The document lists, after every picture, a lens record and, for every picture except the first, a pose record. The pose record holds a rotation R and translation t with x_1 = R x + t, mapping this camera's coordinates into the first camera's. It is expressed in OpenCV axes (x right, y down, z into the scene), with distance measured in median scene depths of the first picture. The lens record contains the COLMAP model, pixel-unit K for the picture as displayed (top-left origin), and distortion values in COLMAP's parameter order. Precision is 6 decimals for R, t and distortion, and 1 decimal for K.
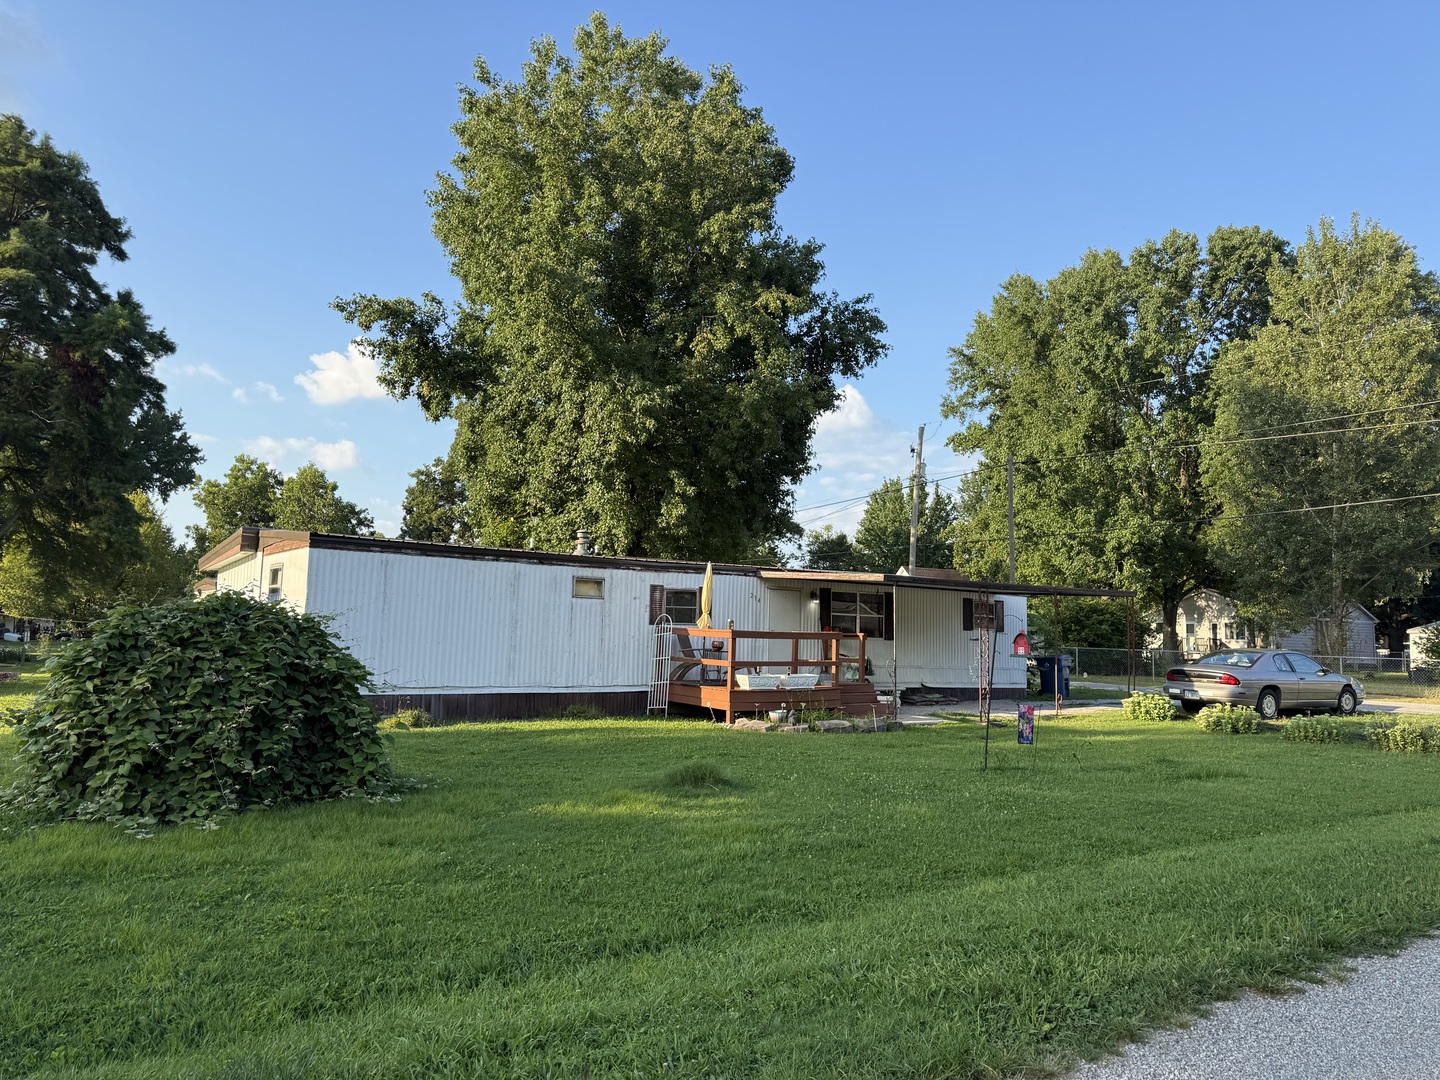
lens RADIAL K [[1013.9, 0, 724.1], [0, 1013.9, 551.6], [0, 0, 1]] dist [0.048756, -0.048825]
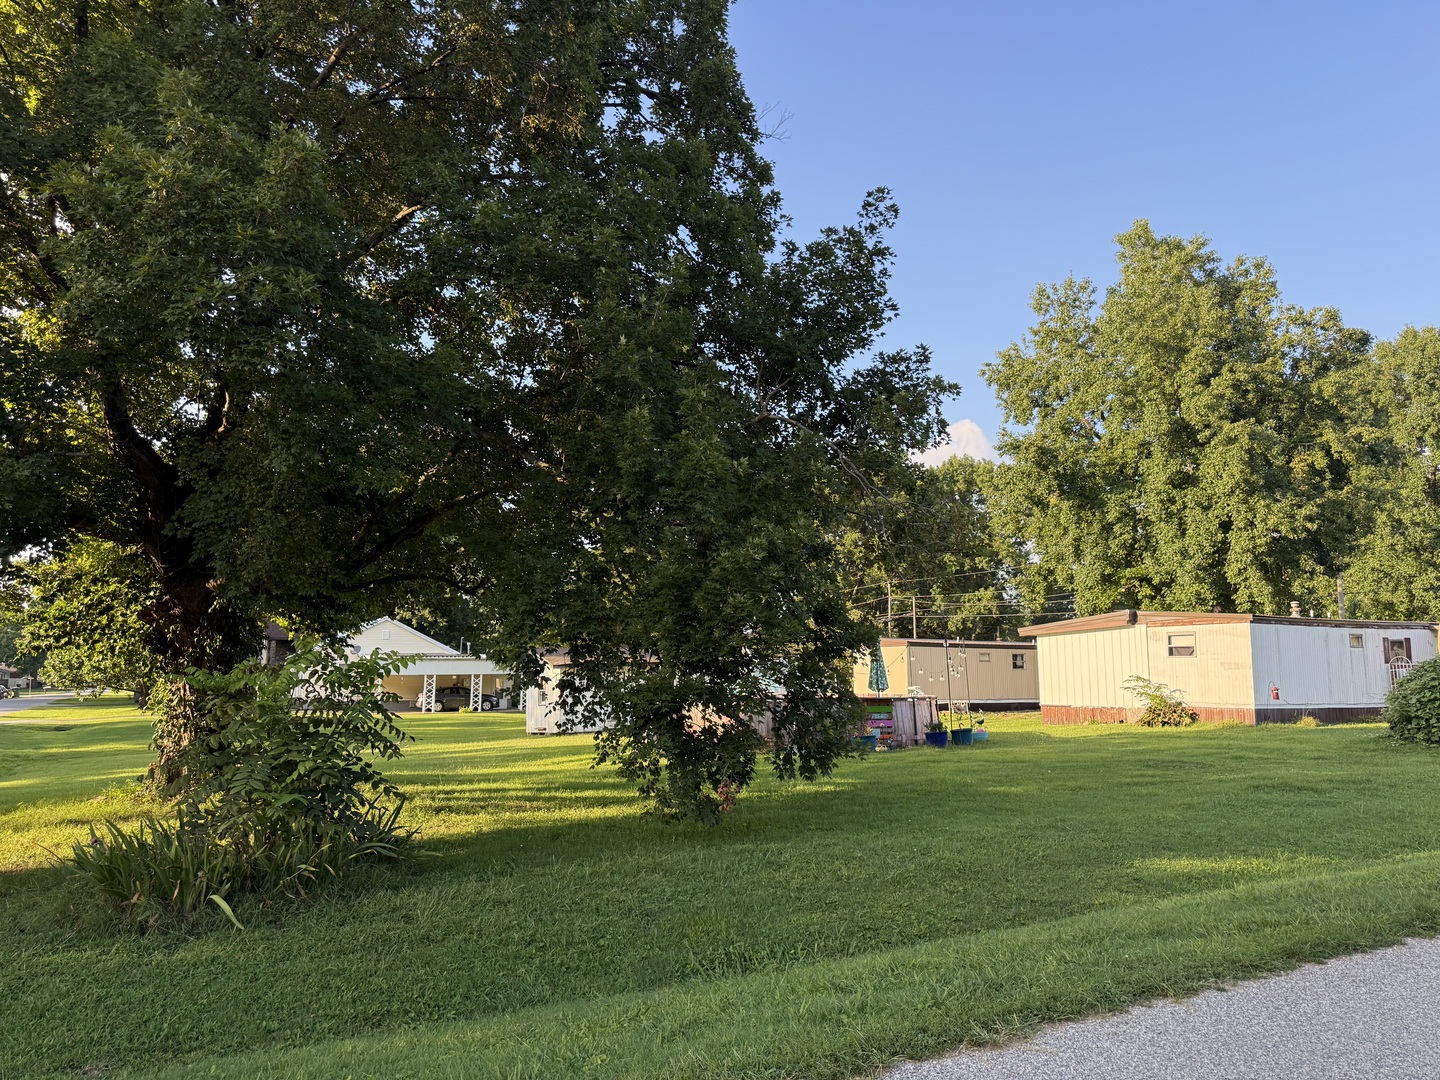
lens RADIAL K [[1013.9, 0, 717.1], [0, 1013.9, 544.7], [0, 0, 1]] dist [0.048756, -0.048825]
pose [[0.992358, -0.039809, -0.116795, -0.850568], [0.036684, 0.998912, -0.028780, -0.097479], [0.117814, 0.024276, 0.992739, -0.671234]]
